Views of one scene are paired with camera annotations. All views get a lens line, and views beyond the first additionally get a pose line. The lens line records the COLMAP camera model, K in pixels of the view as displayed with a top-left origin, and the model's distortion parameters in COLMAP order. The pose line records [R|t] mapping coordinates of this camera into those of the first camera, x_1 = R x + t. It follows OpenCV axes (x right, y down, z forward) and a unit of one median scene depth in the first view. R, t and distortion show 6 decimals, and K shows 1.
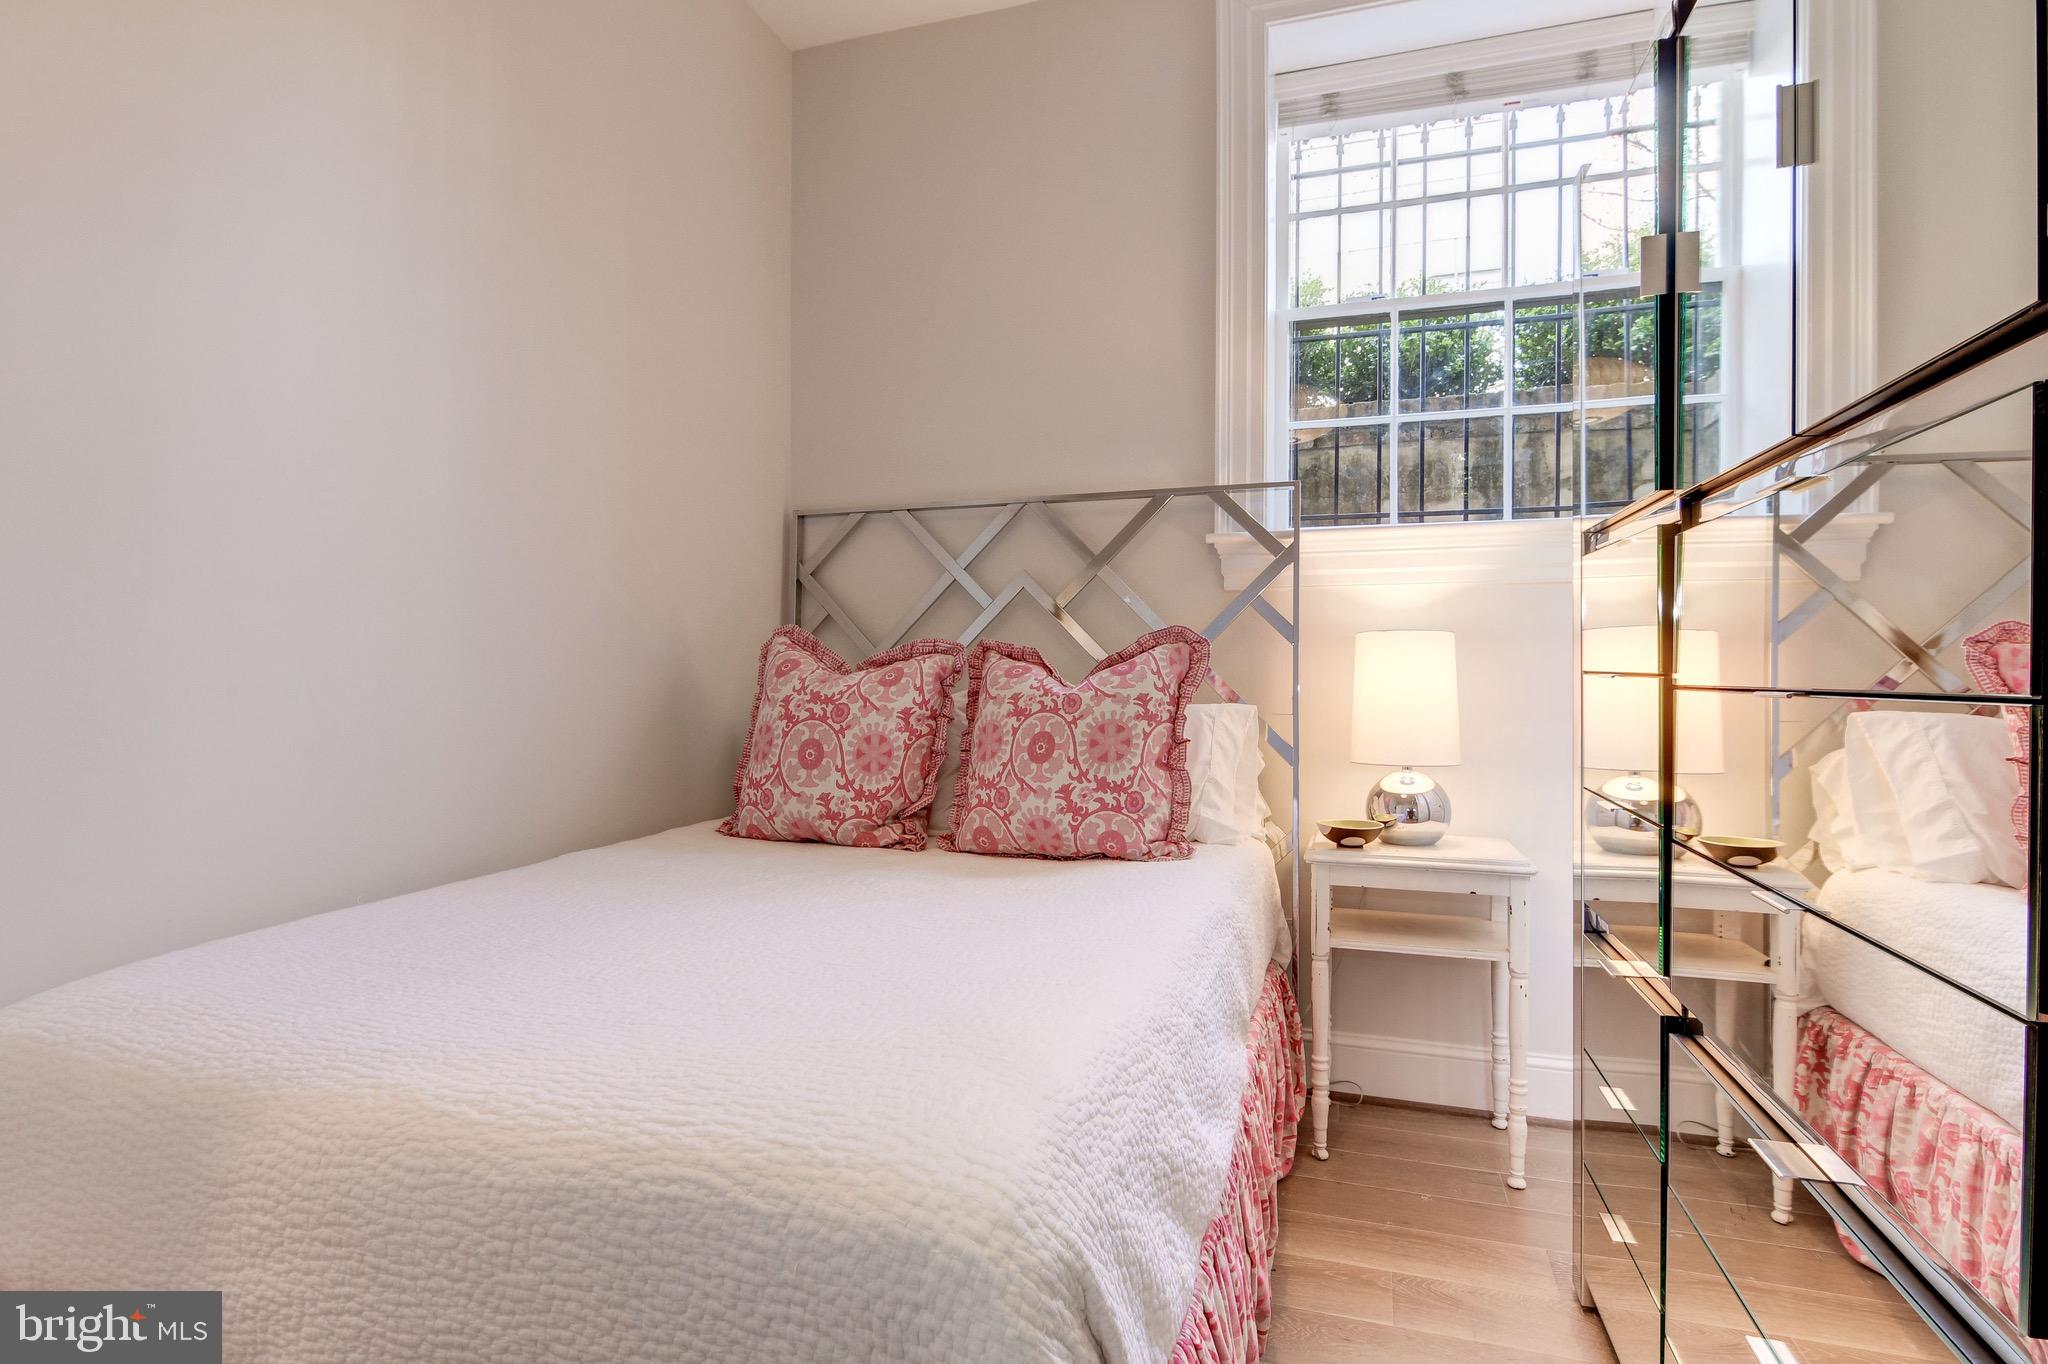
lens RADIAL K [[989.2, 0, 1027.0], [0, 989.2, 691.3], [0, 0, 1]] dist [-0.002586, -0.004947]
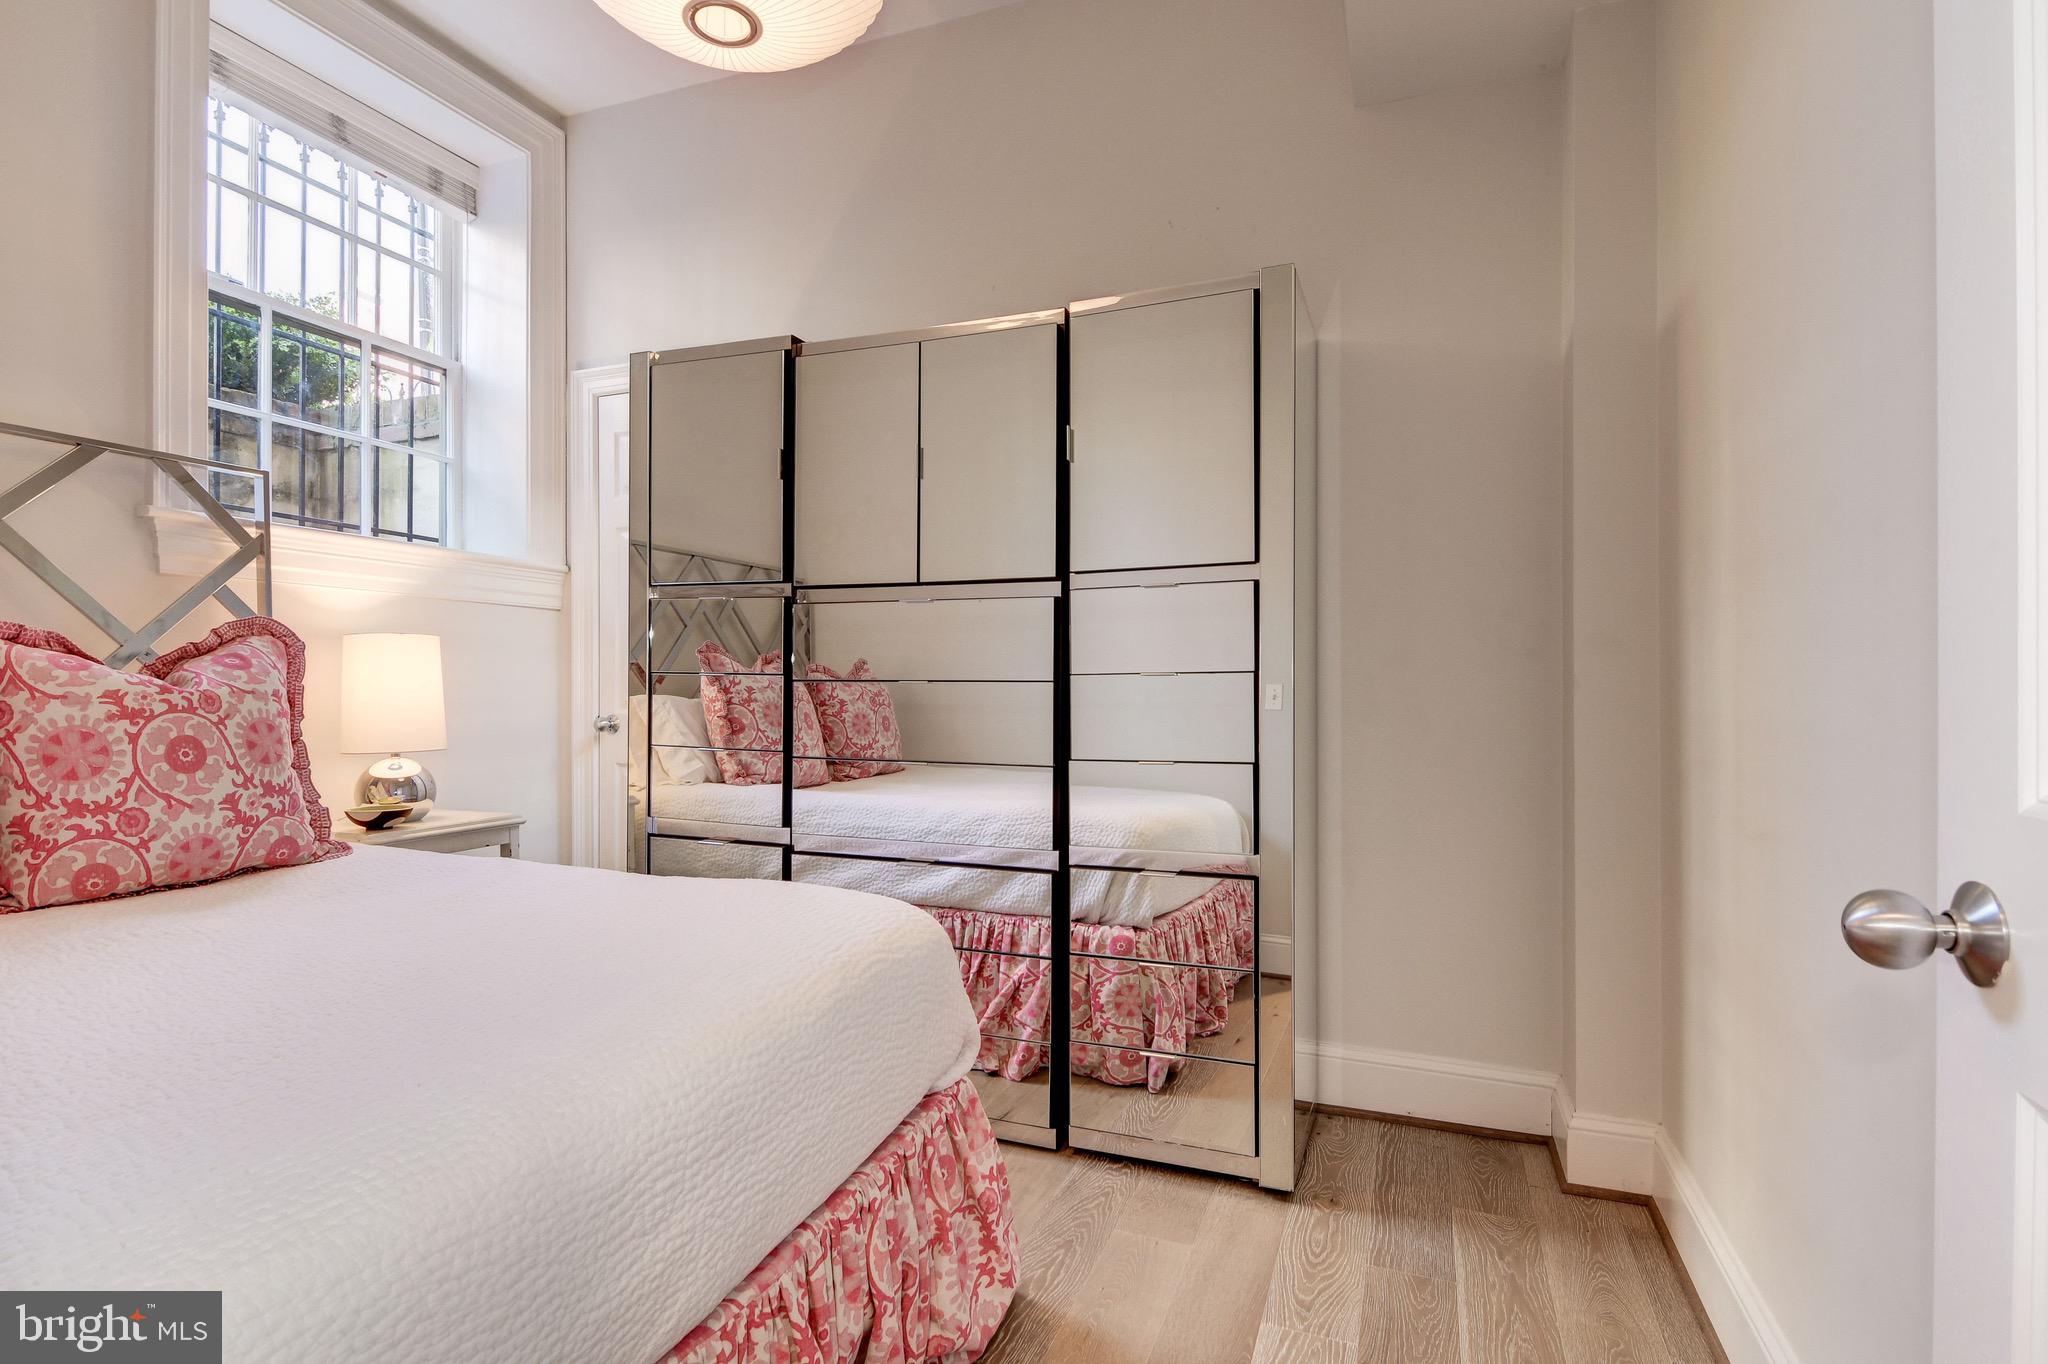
lens RADIAL K [[989.2, 0, 1028.1], [0, 989.2, 685.1], [0, 0, 1]] dist [-0.002586, -0.004947]
pose [[0.062721, -0.000170, 0.998031, -0.716473], [0.007278, 0.999973, -0.000287, 0.002999], [-0.998005, 0.007281, 0.062720, 0.214828]]
